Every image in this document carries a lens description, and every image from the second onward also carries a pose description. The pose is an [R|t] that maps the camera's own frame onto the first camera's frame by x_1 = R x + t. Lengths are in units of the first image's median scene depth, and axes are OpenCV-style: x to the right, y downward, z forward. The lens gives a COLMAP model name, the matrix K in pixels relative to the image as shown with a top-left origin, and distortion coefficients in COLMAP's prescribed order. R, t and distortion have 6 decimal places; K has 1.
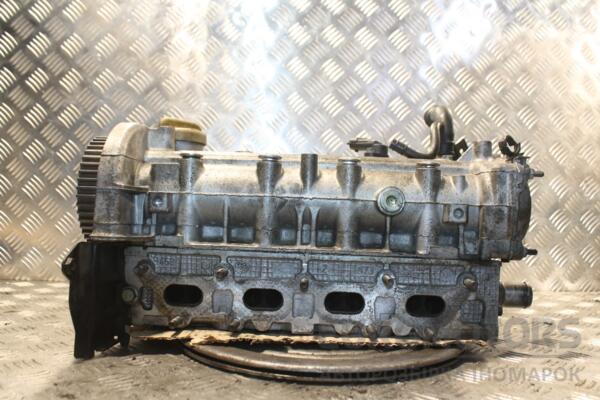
lens RADIAL K [[670.8, 0, 303.8], [0, 670.8, 195.4], [0, 0, 1]] dist [-0.061520, 0.000000]
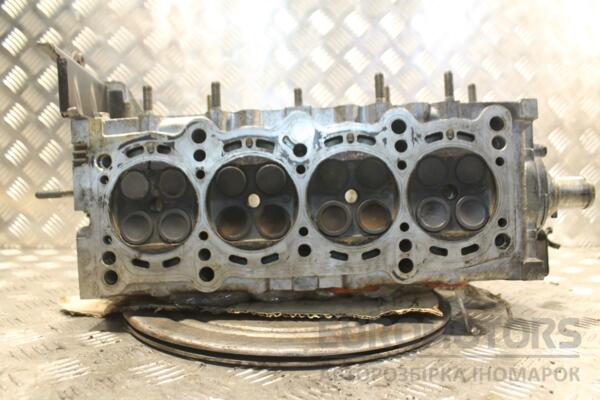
lens RADIAL K [[616.1, 0, 298.4], [0, 616.1, 204.3], [0, 0, 1]] dist [-0.087390, 0.000000]
pose [[0.999625, -0.022172, -0.016097, 0.018448], [0.023221, 0.997401, 0.068201, 0.011595], [0.014543, -0.068549, 0.997542, 0.114771]]
